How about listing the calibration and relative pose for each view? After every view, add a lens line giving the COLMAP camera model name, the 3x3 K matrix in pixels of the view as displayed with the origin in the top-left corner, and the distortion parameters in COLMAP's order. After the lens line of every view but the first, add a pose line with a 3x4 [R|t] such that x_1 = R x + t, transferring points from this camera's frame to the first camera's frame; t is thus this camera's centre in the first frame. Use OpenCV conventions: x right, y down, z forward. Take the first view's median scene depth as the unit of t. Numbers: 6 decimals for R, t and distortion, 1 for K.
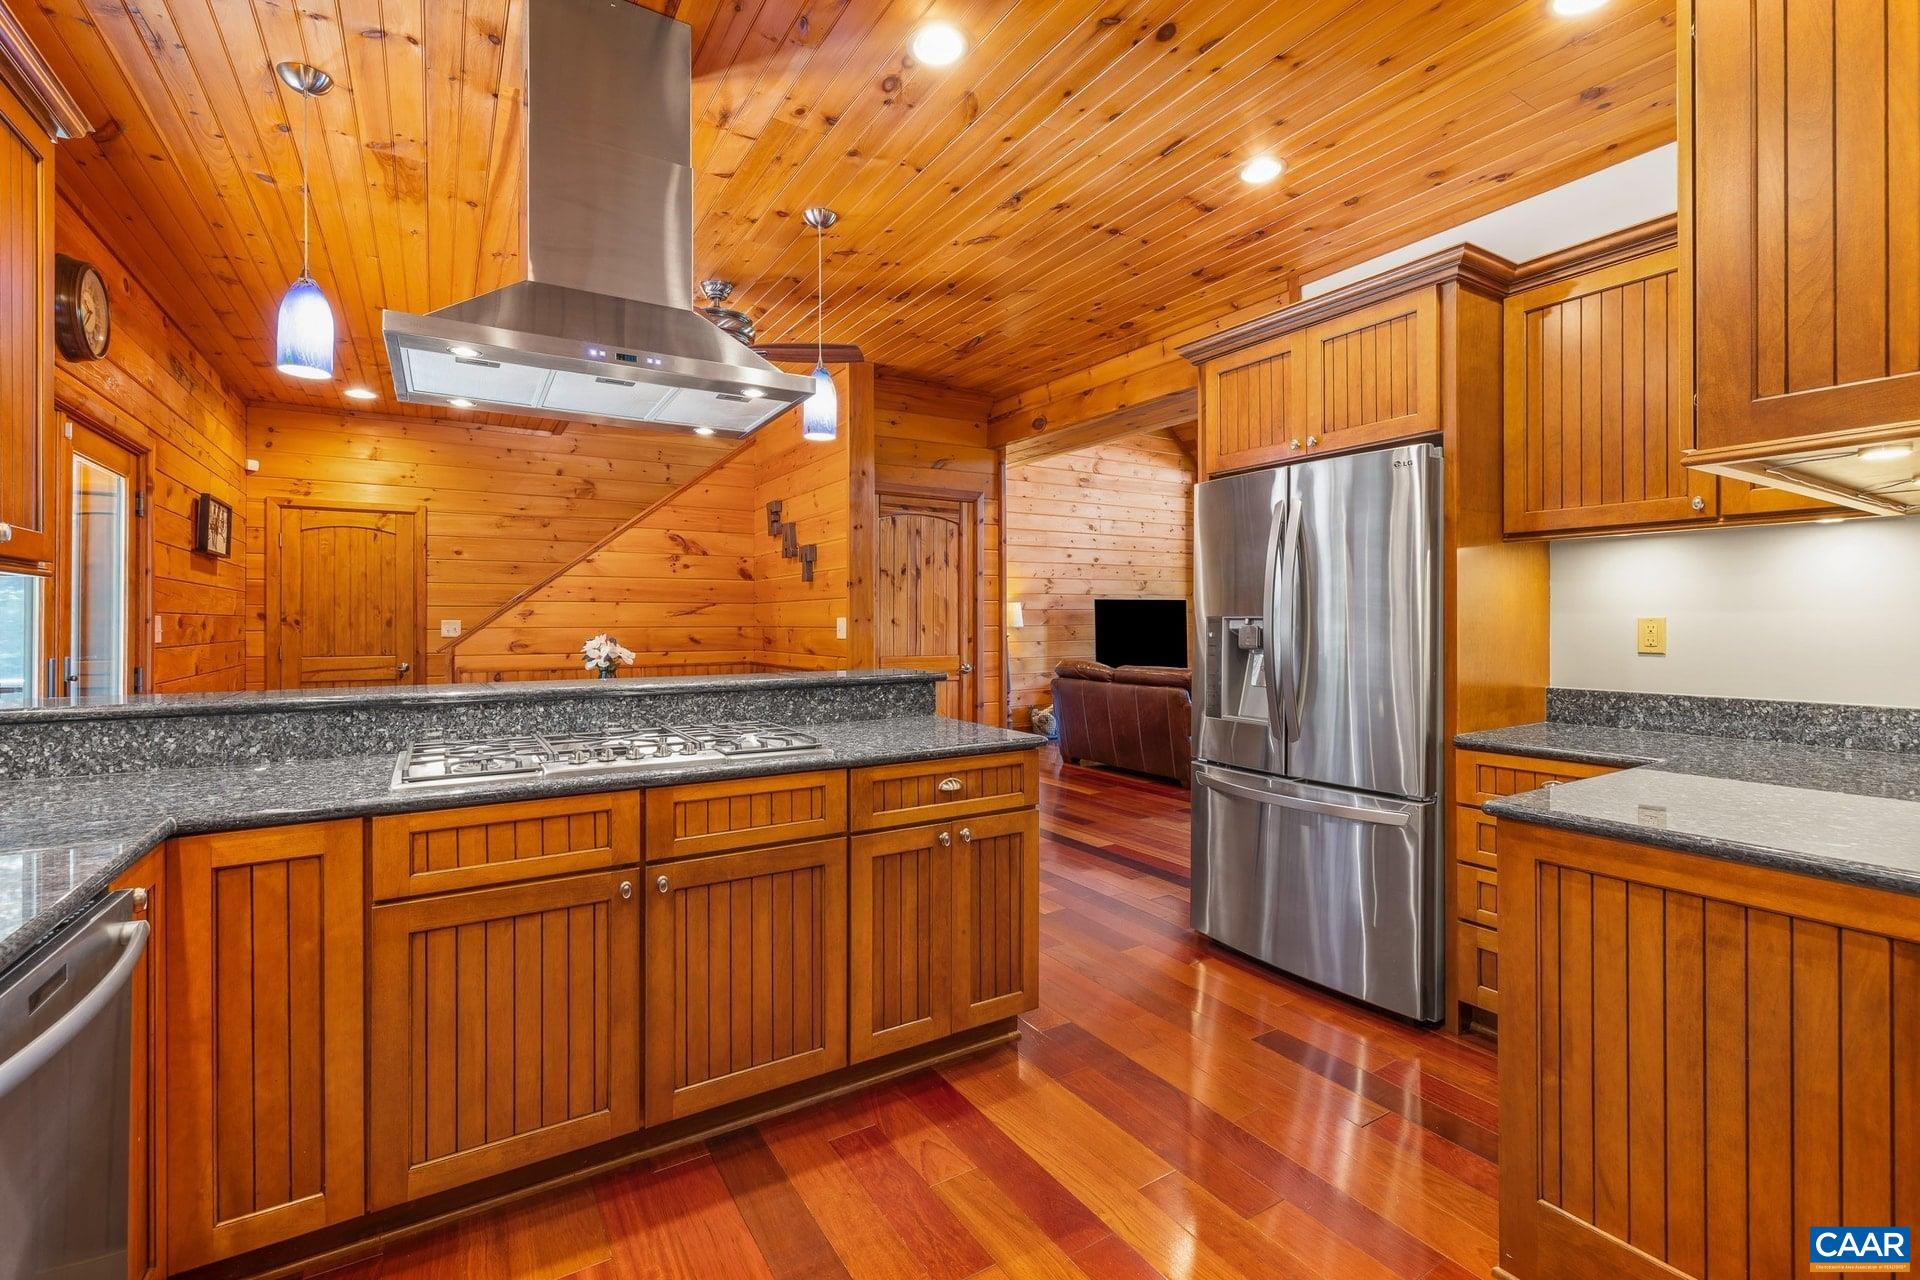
lens RADIAL K [[836.1, 0, 952.9], [0, 836.1, 622.0], [0, 0, 1]] dist [-0.000105, 0.001202]
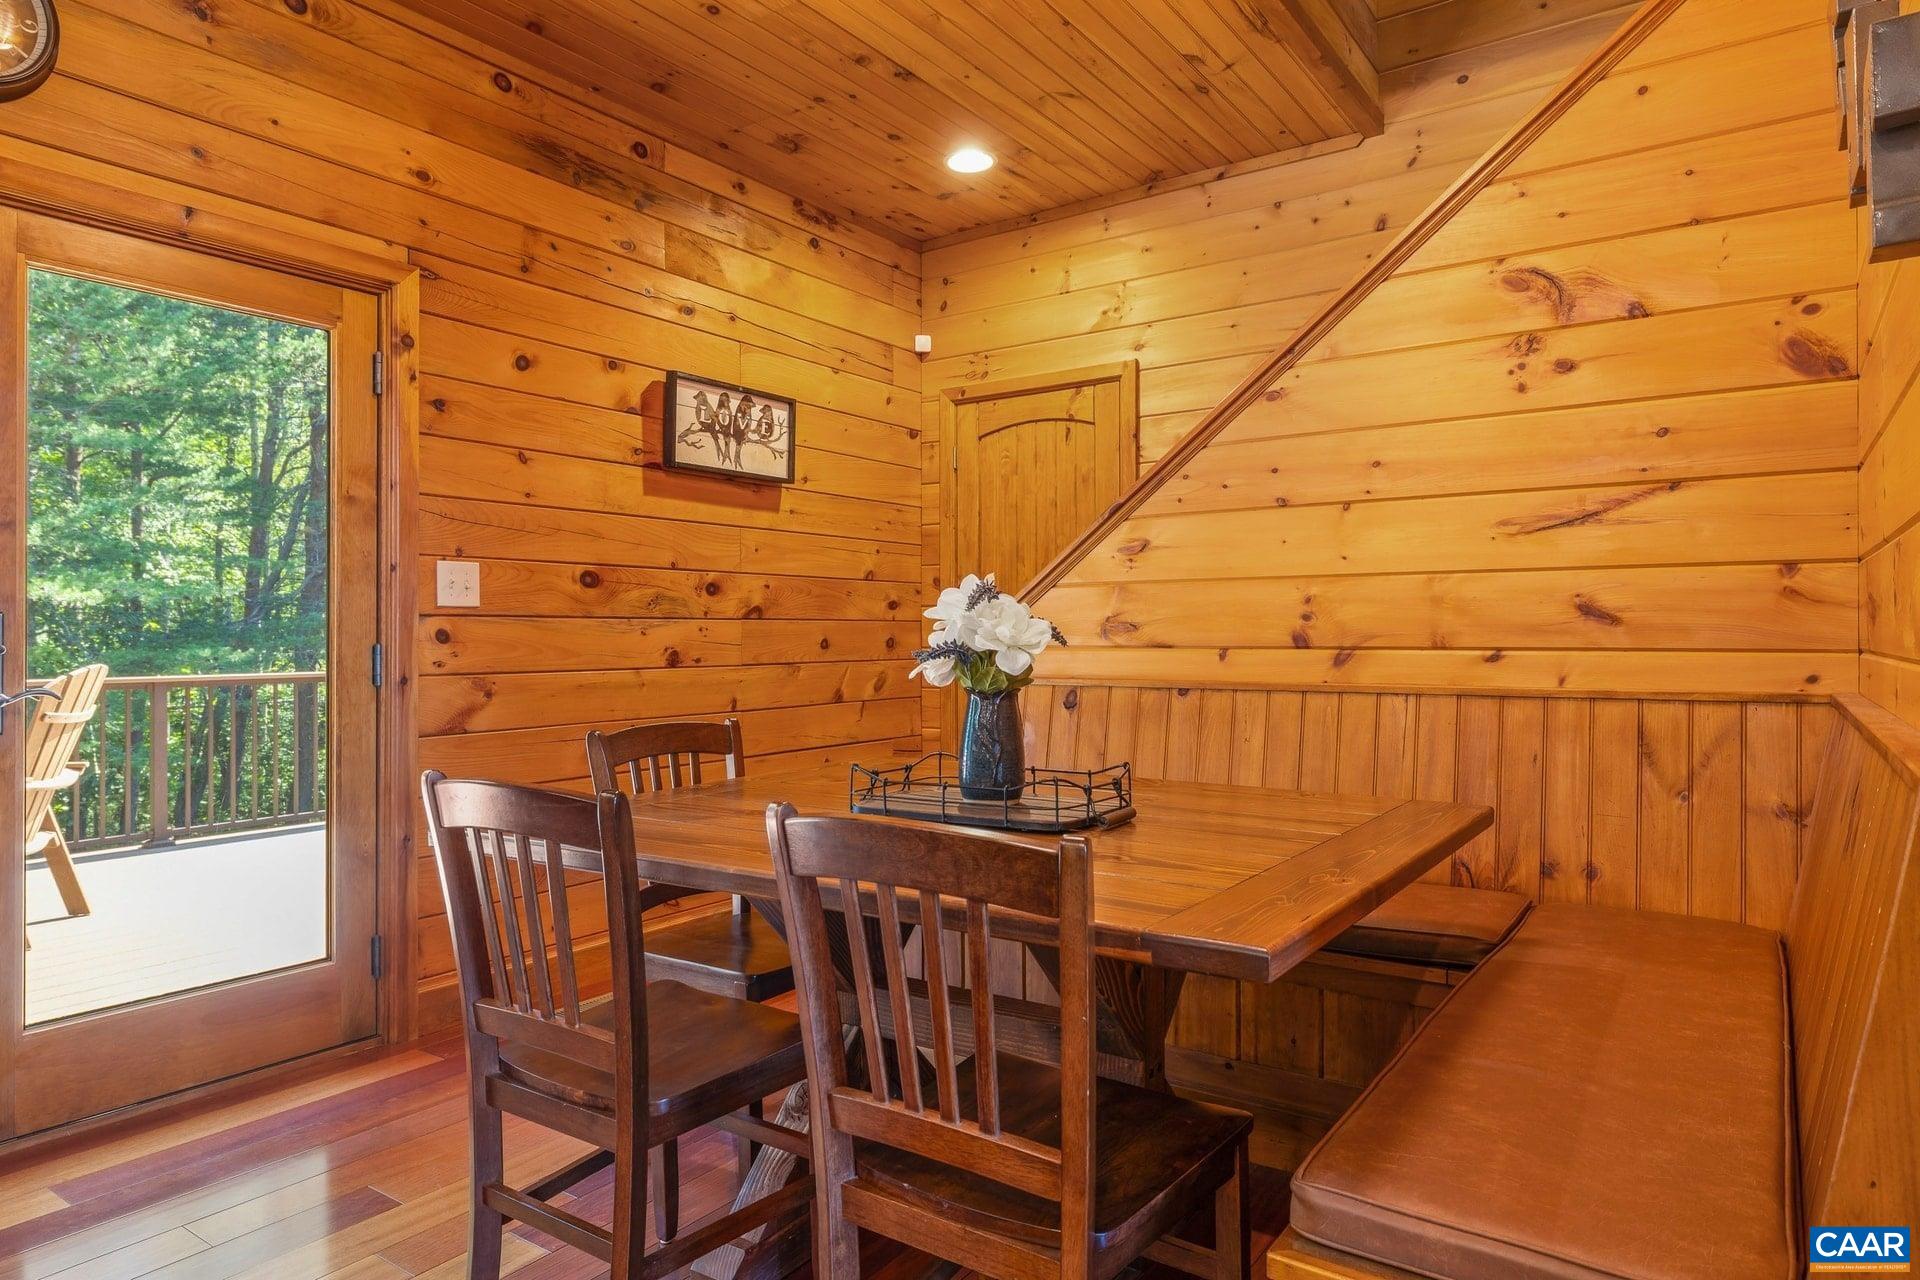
lens RADIAL K [[1147.5, 0, 960.8], [0, 1147.5, 631.9], [0, 0, 1]] dist [0.002968, -0.001066]
pose [[0.398722, 0.001011, -0.917071, -0.055530], [0.002974, 0.999993, 0.002395, 0.053811], [0.917067, -0.003682, 0.398716, 1.271399]]
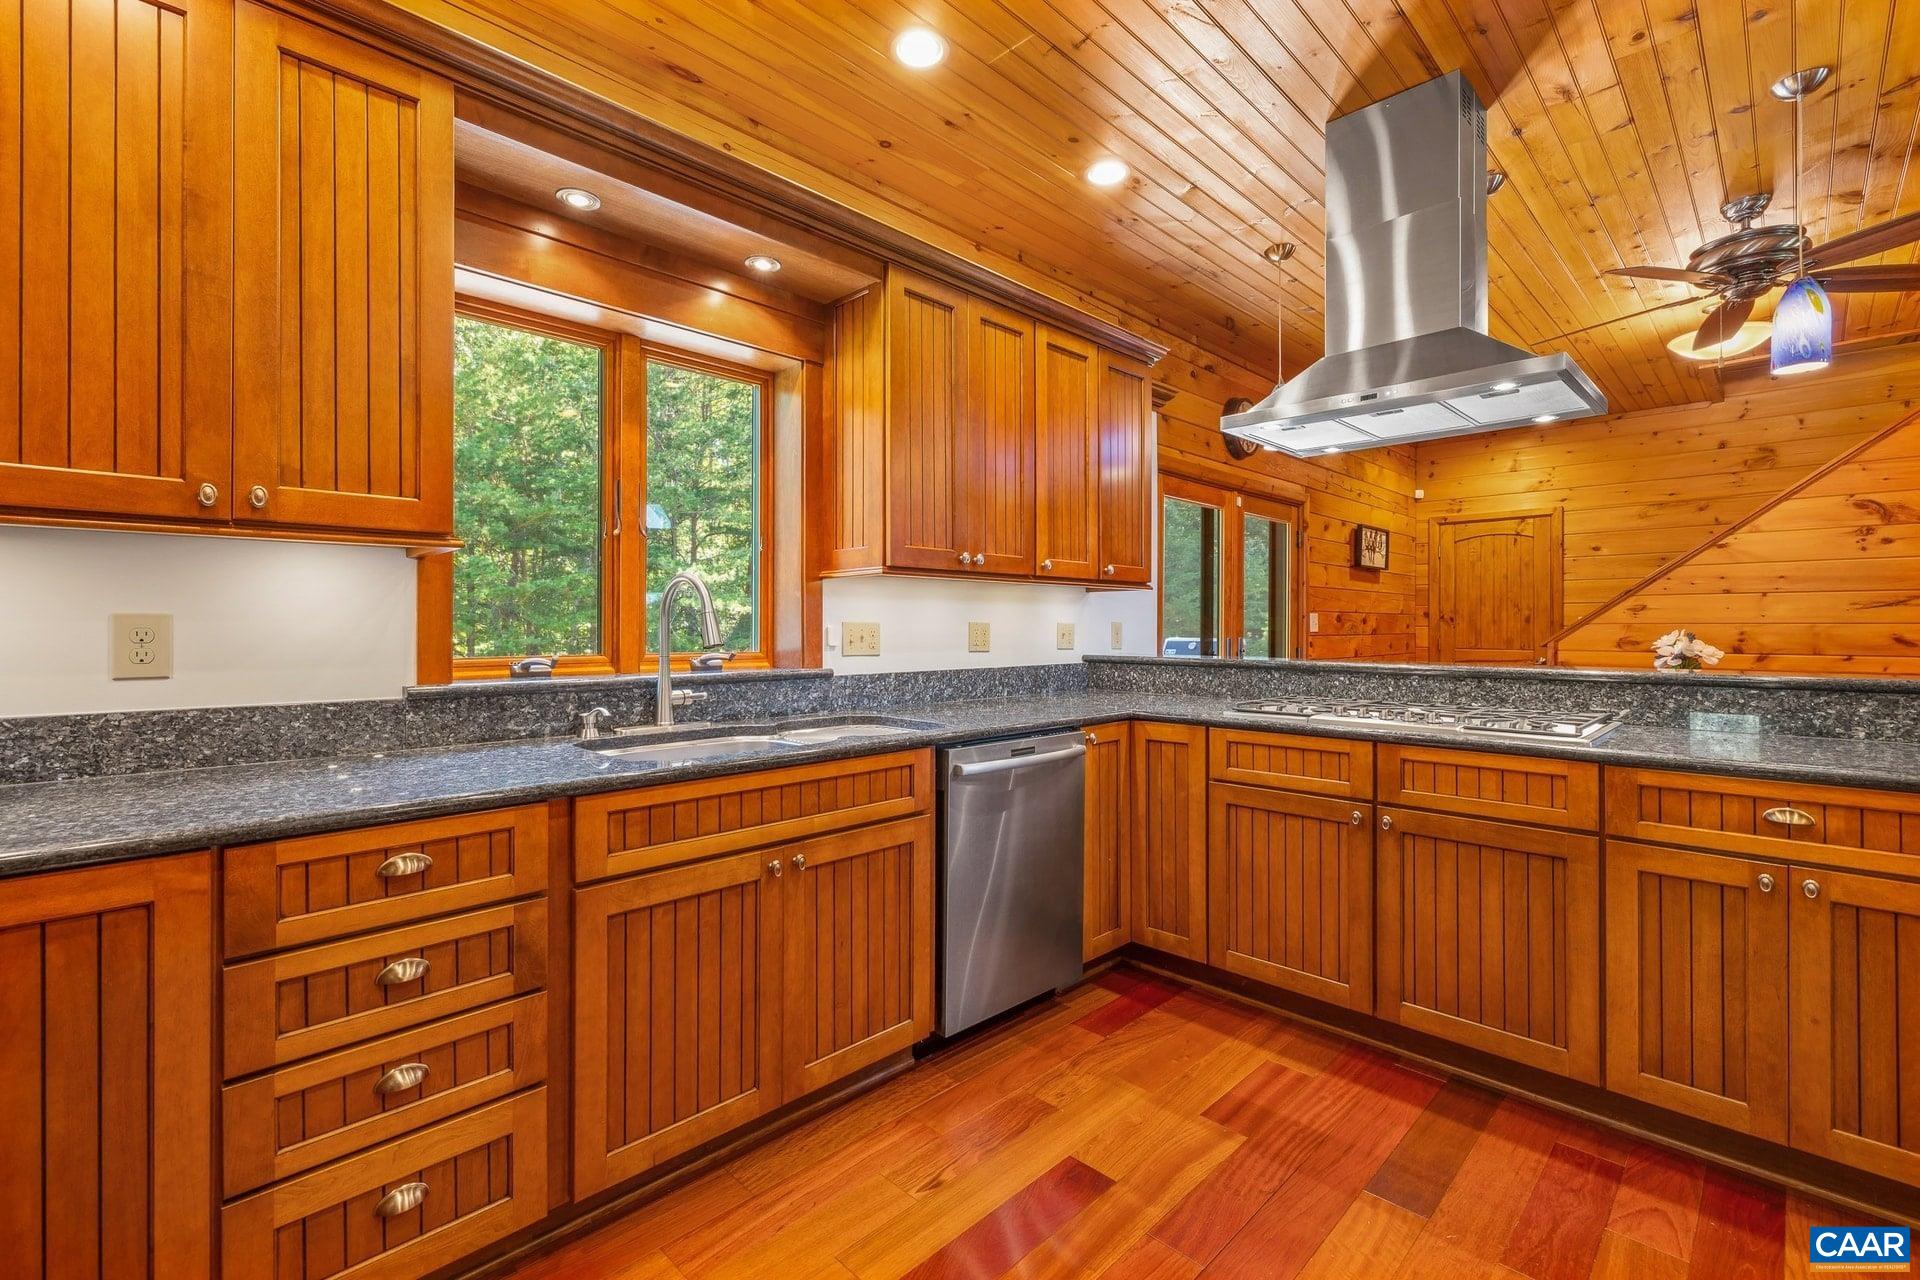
lens RADIAL K [[836.1, 0, 955.3], [0, 836.1, 626.1], [0, 0, 1]] dist [-0.000105, 0.001202]
pose [[0.228682, 0.002818, -0.973497, 0.420640], [-0.001268, 0.999996, 0.002596, 0.015226], [0.973500, 0.000641, 0.228685, 0.067327]]
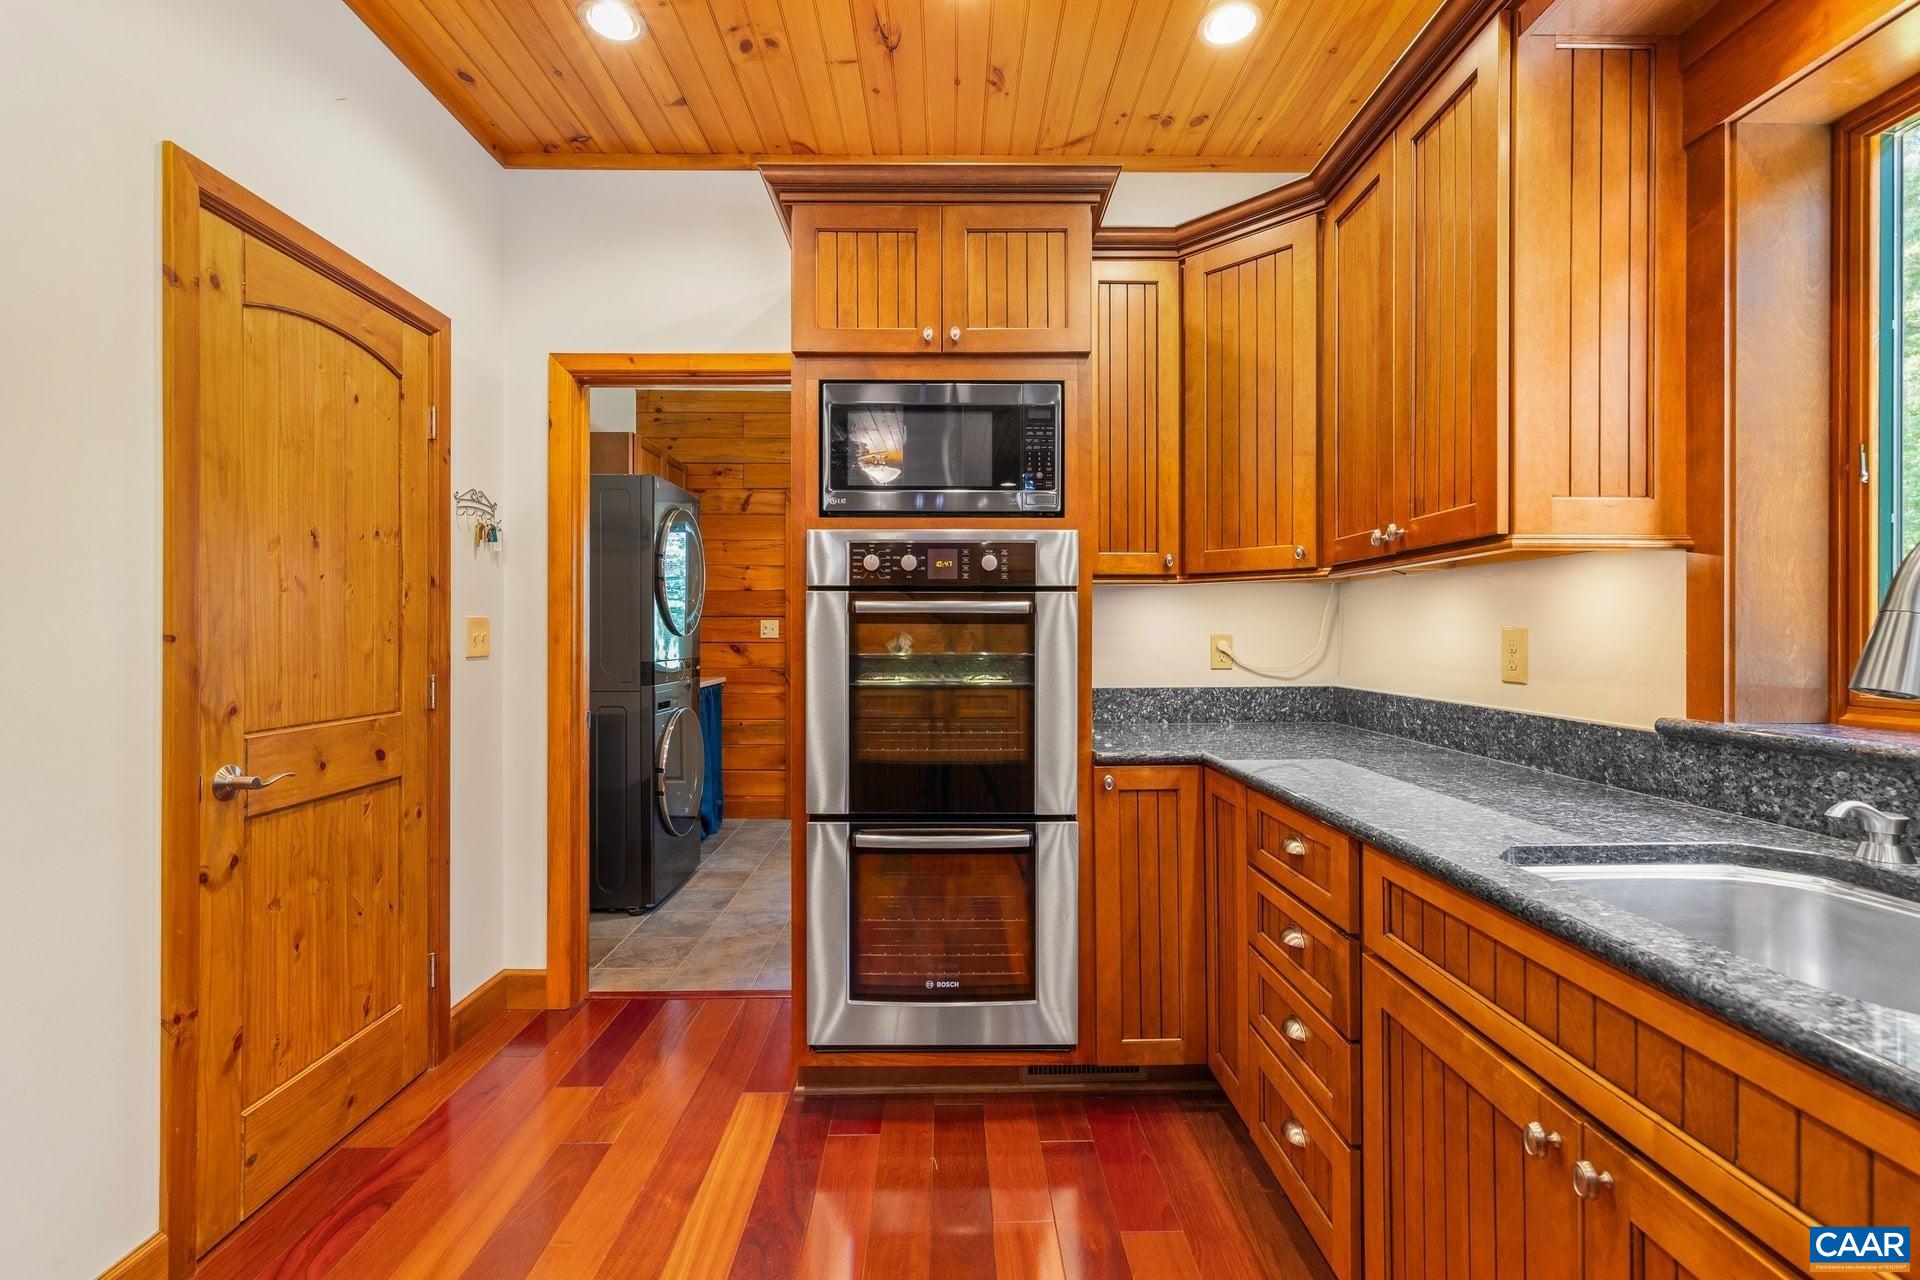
lens RADIAL K [[836.1, 0, 958.0], [0, 836.1, 633.9], [0, 0, 1]] dist [-0.000105, 0.001202]
pose [[-0.855516, 0.002327, 0.517770, -0.166918], [0.002447, 0.999997, -0.000451, 0.012876], [-0.517770, 0.000881, -0.855519, 0.433028]]
